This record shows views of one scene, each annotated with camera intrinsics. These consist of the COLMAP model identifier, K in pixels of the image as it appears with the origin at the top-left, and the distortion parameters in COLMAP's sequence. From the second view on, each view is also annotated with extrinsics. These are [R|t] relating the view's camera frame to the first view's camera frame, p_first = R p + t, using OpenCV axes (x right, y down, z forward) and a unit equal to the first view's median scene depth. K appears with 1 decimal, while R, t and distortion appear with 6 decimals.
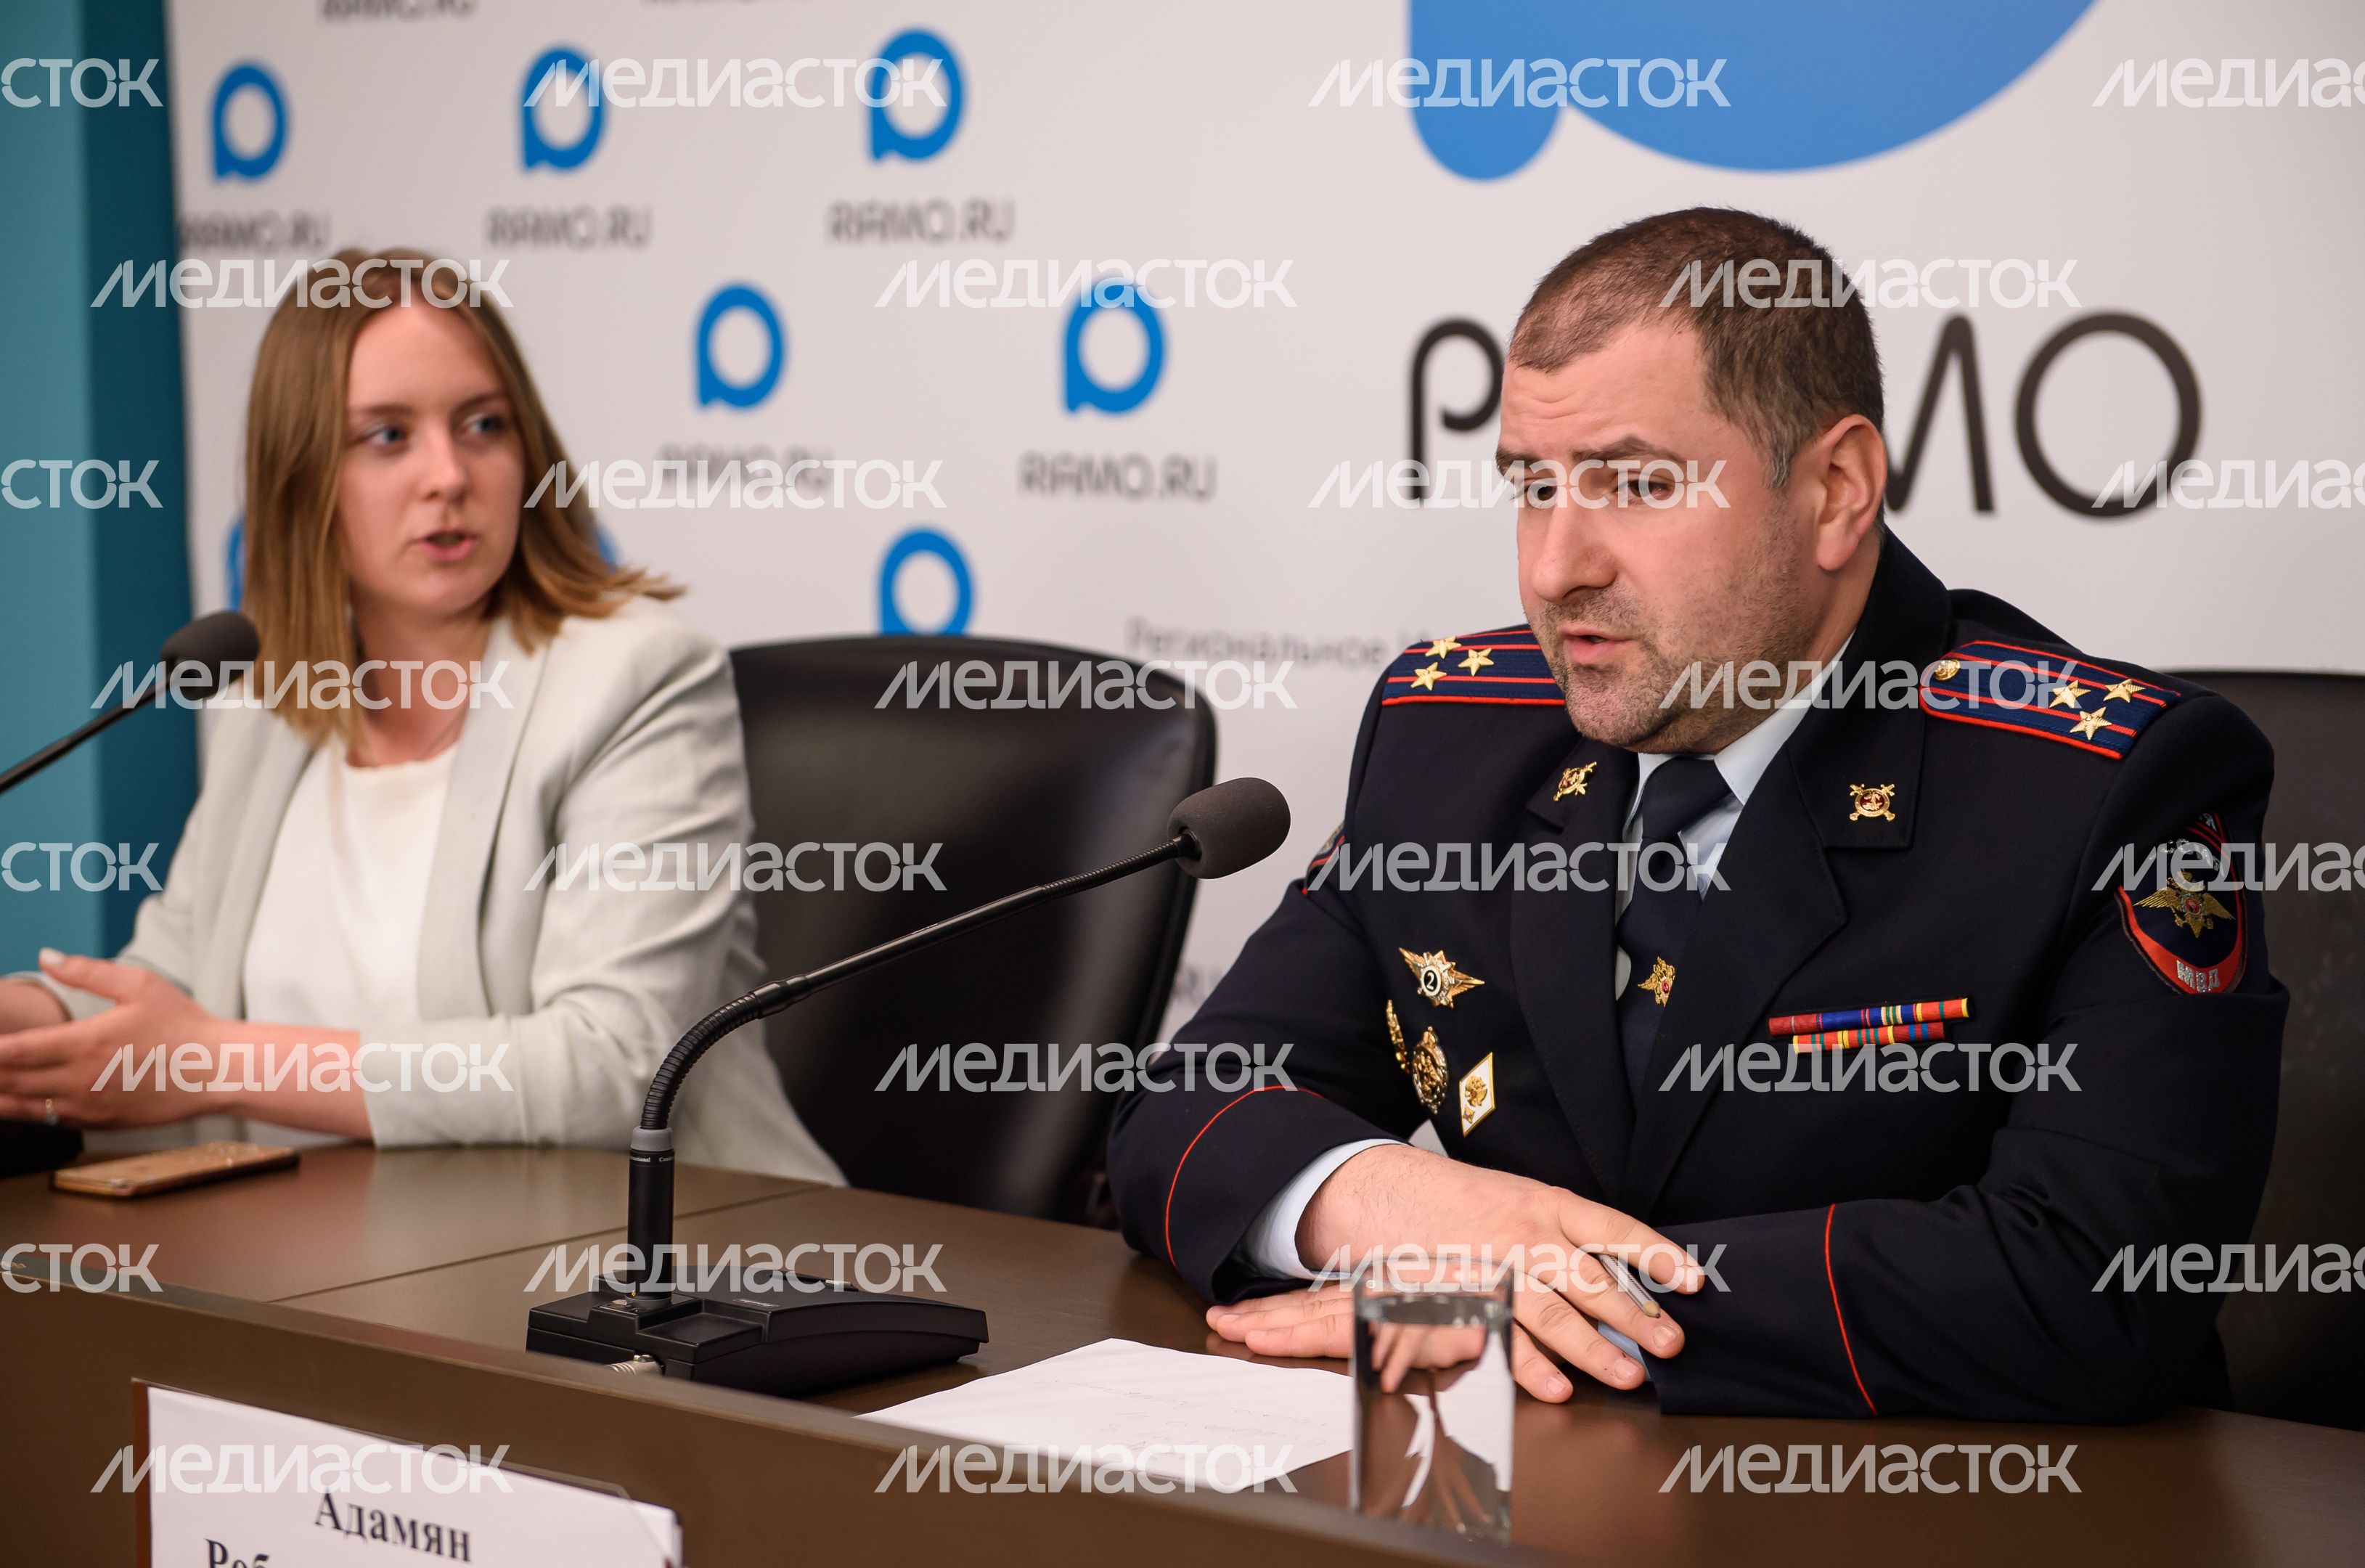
lens RADIAL K [[4437.2, 0, 1184.2], [0, 4437.2, 819.6], [0, 0, 1]] dist [0.097380, 0.000000]
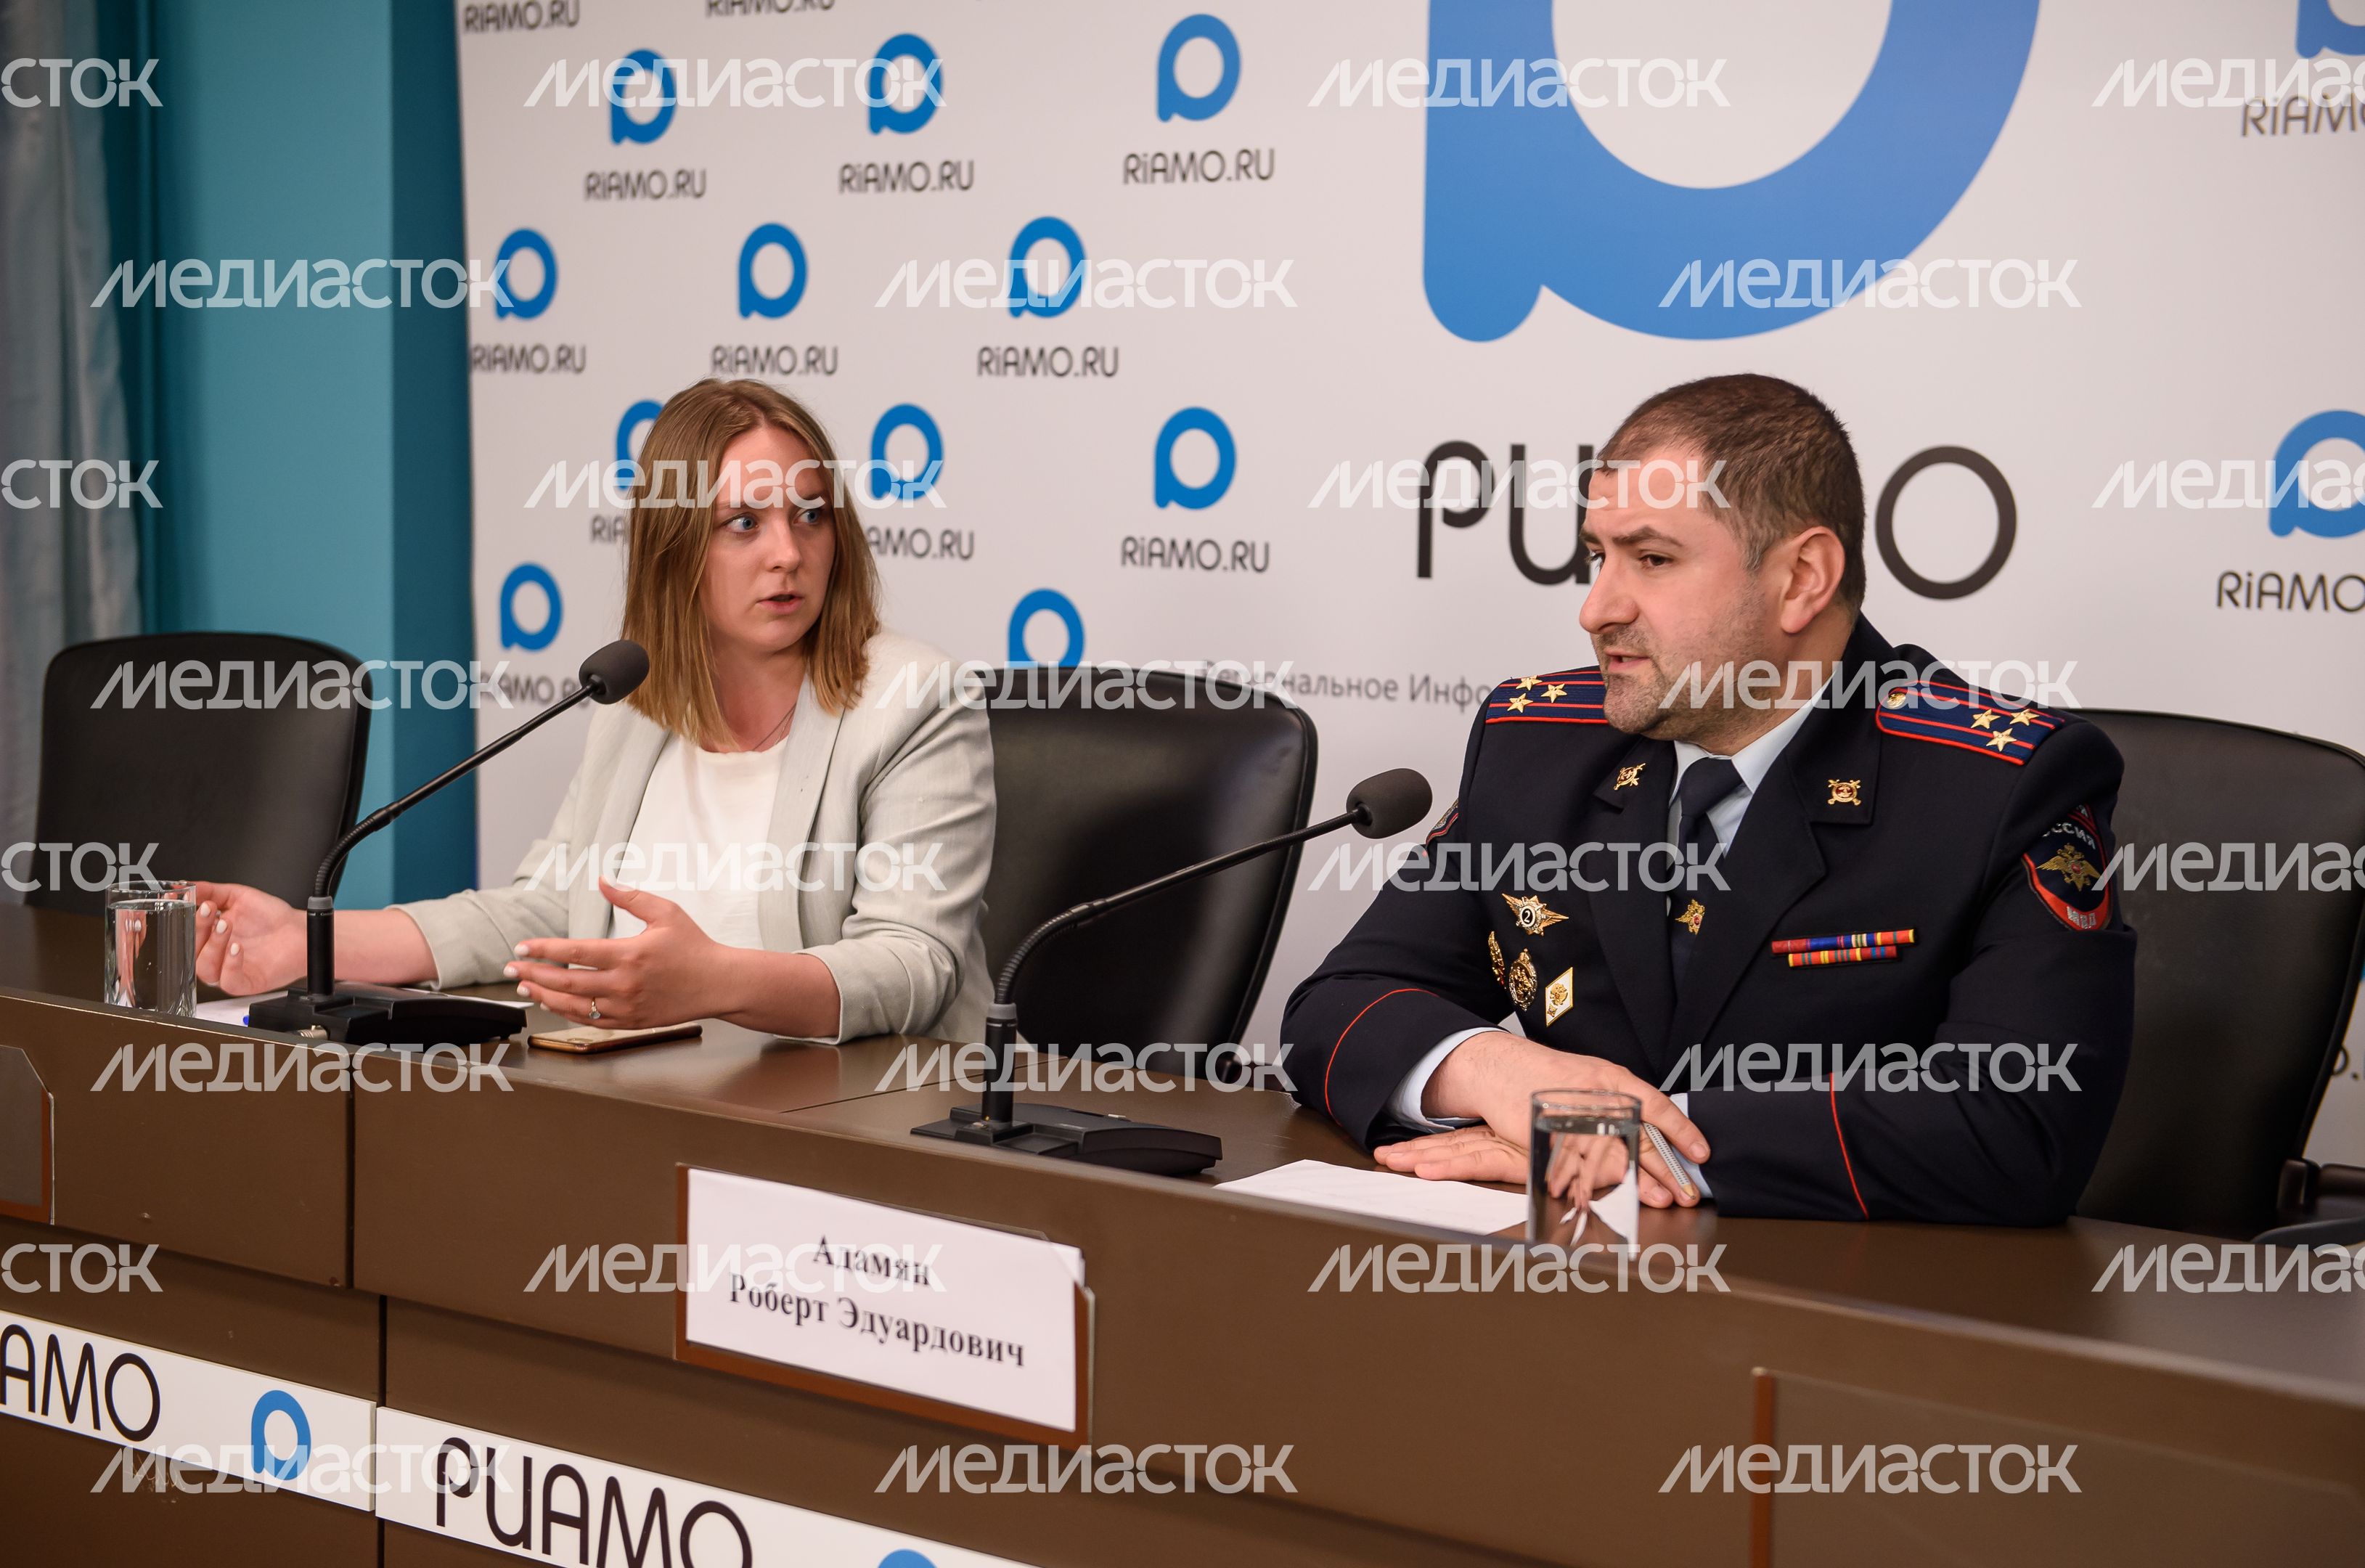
lens RADIAL K [[3566.0, 0, 1212.4], [0, 3566.0, 784.3], [0, 0, 1]] dist [0.132805, 0.000000]
pose [[0.999542, 0.016570, 0.025325, -0.076296], [-0.016232, 0.999777, -0.013494, 0.012048], [-0.025543, 0.013077, 0.999588, -0.141843]]
